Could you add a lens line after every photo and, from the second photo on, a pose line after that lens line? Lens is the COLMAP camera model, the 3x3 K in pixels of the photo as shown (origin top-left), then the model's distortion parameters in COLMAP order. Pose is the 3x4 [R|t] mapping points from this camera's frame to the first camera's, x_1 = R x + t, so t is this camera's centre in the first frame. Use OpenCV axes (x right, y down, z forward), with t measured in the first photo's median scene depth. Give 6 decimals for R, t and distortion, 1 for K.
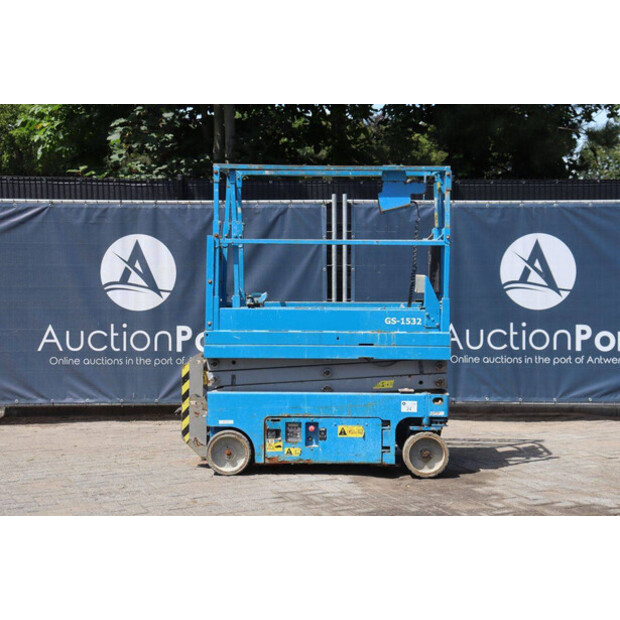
lens RADIAL K [[1123.3, 0, 325.6], [0, 1123.3, 310.2], [0, 0, 1]] dist [0.222244, 0.200297]
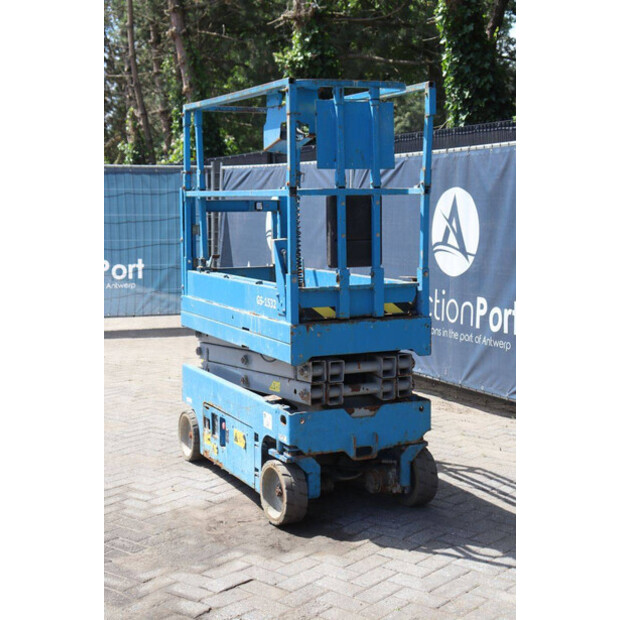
lens RADIAL K [[1040.9, 0, 310.0], [0, 1040.9, 310.0], [0, 0, 1]] dist [0.191274, 0.082740]
pose [[0.404104, 0.086377, -0.910626, 0.685793], [-0.048615, 0.996153, 0.072916, -0.035110], [0.913420, 0.014805, 0.406748, 0.750085]]
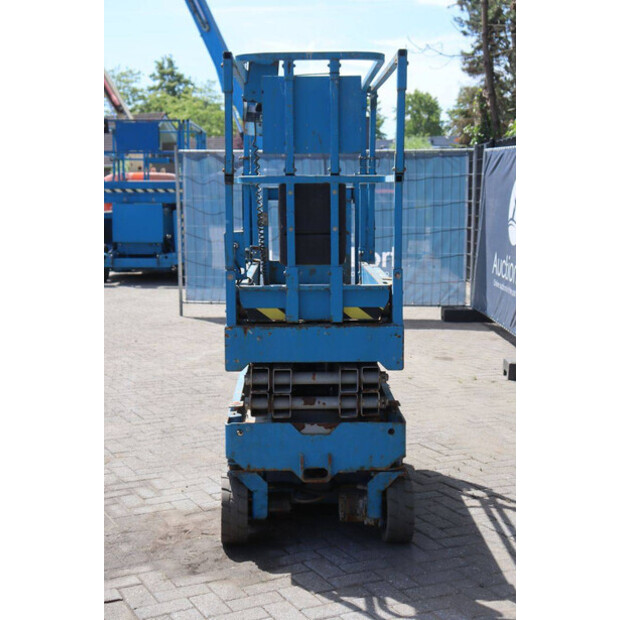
lens RADIAL K [[1064.5, 0, 310.0], [0, 1064.5, 310.0], [0, 0, 1]] dist [0.173622, 0.066973]
pose [[0.005289, 0.108629, -0.994068, 0.690098], [-0.059678, 0.992345, 0.108123, -0.054550], [0.998204, 0.058752, 0.011731, 1.034125]]
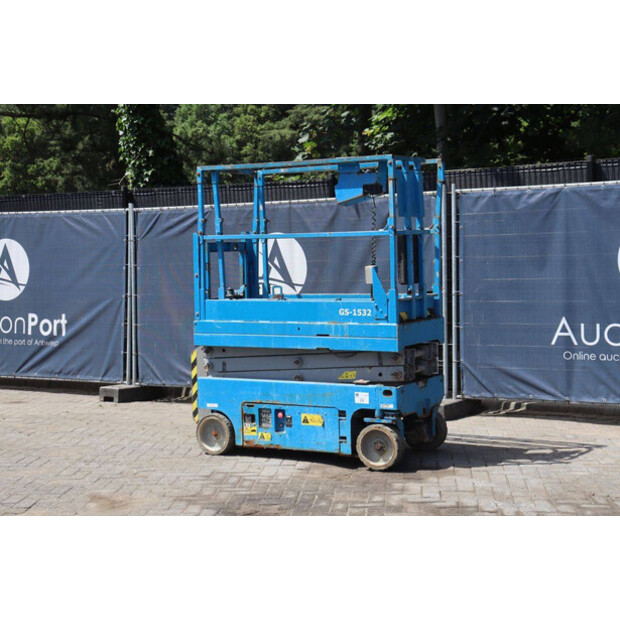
lens RADIAL K [[1123.3, 0, 325.6], [0, 1123.3, 310.2], [0, 0, 1]] dist [0.222244, 0.200297]
pose [[0.861206, 0.002309, -0.508251, 0.551022], [-0.000743, 0.999994, 0.003284, 0.004581], [0.508256, -0.002450, 0.861203, 0.126113]]
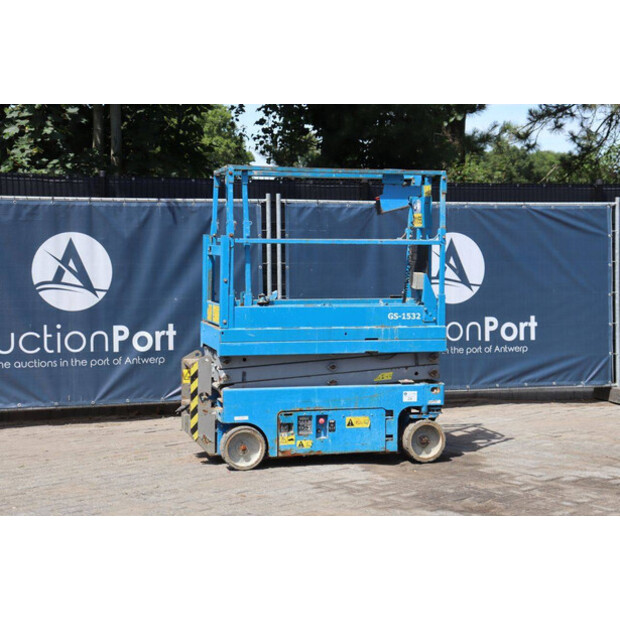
lens RADIAL K [[1123.3, 0, 325.6], [0, 1123.3, 310.2], [0, 0, 1]] dist [0.222244, 0.200297]
pose [[0.963828, -0.016718, 0.266000, -0.282951], [0.015674, 0.999859, 0.006048, -0.003407], [-0.266063, -0.001660, 0.963954, -0.002115]]
